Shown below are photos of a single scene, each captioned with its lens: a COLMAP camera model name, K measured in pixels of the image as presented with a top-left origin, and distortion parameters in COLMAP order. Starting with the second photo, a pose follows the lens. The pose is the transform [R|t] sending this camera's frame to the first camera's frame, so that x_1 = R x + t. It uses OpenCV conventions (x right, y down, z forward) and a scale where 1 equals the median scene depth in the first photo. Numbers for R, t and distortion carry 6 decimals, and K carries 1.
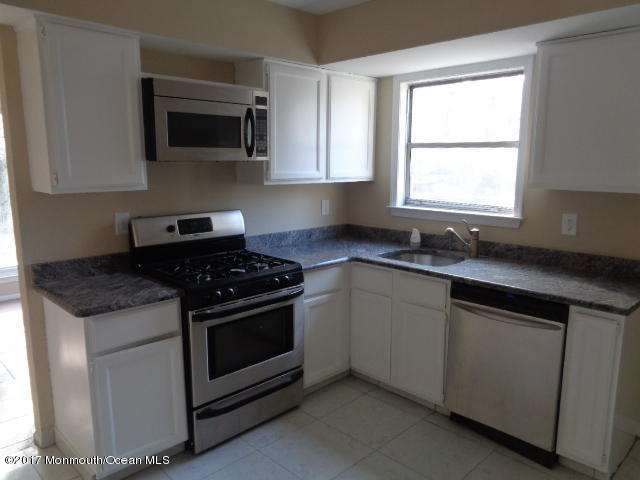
lens RADIAL K [[485.8, 0, 320.0], [0, 485.8, 240.0], [0, 0, 1]] dist [0.012814, 0.005023]
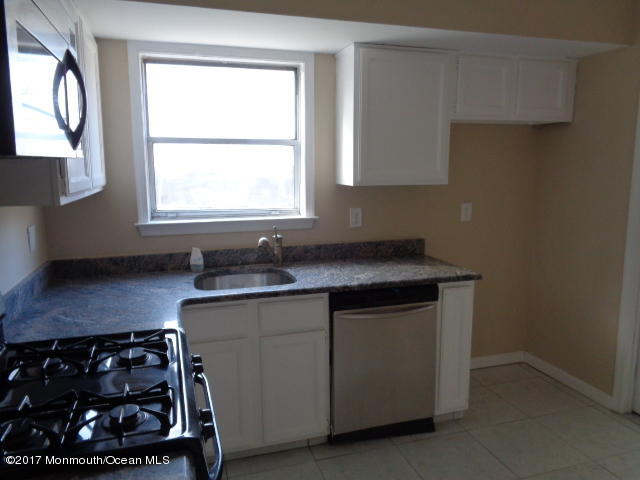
lens RADIAL K [[485.8, 0, 320.0], [0, 485.8, 240.0], [0, 0, 1]] dist [0.012814, 0.005023]
pose [[0.454662, -0.143811, 0.878977, -0.446291], [0.153195, 0.984798, 0.081883, -0.076601], [-0.877390, 0.097426, 0.469781, 0.515113]]
